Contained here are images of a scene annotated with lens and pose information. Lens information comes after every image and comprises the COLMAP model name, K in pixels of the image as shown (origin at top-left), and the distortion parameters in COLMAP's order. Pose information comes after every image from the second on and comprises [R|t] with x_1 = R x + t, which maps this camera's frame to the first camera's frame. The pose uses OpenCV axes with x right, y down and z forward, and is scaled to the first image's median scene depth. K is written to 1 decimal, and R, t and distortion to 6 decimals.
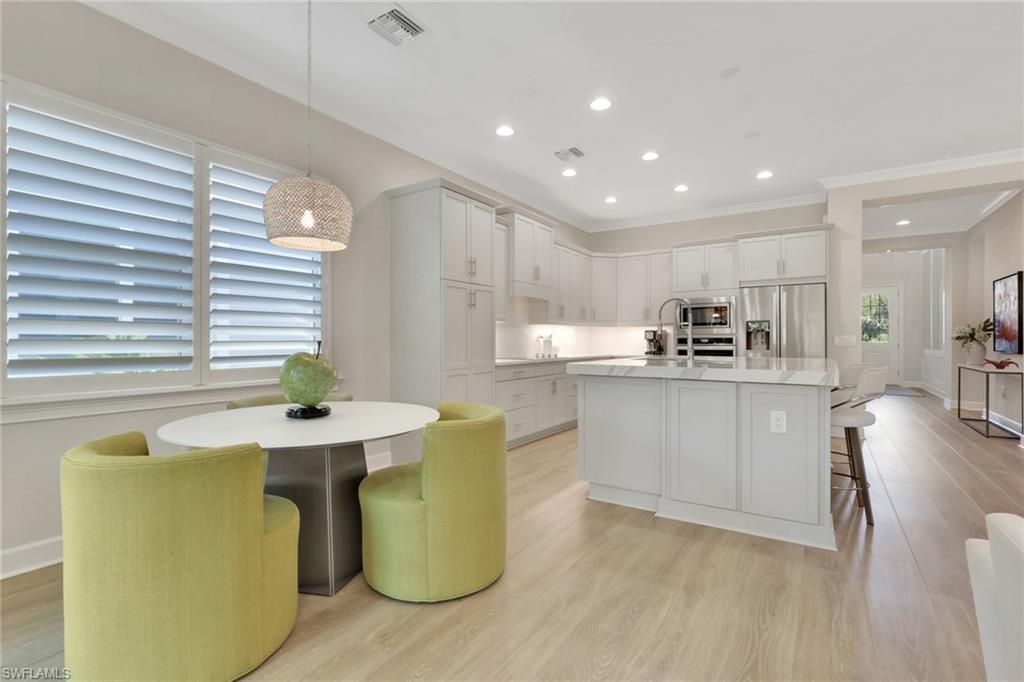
lens RADIAL K [[481.2, 0, 511.4], [0, 481.2, 344.6], [0, 0, 1]] dist [0.002898, -0.000426]
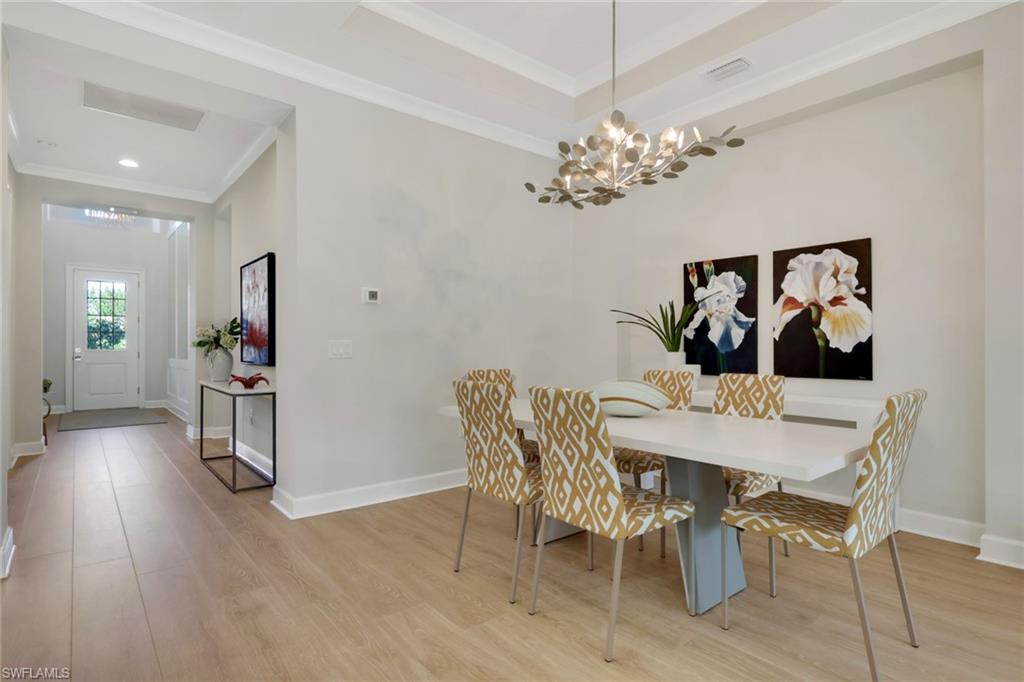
lens RADIAL K [[520.5, 0, 512.0], [0, 520.5, 341.0], [0, 0, 1]] dist [0.001035, -0.000171]
pose [[0.297521, 0.012889, 0.954628, 0.361603], [0.007066, 0.999852, -0.015702, -0.002811], [-0.954689, 0.011417, 0.297385, 0.366225]]
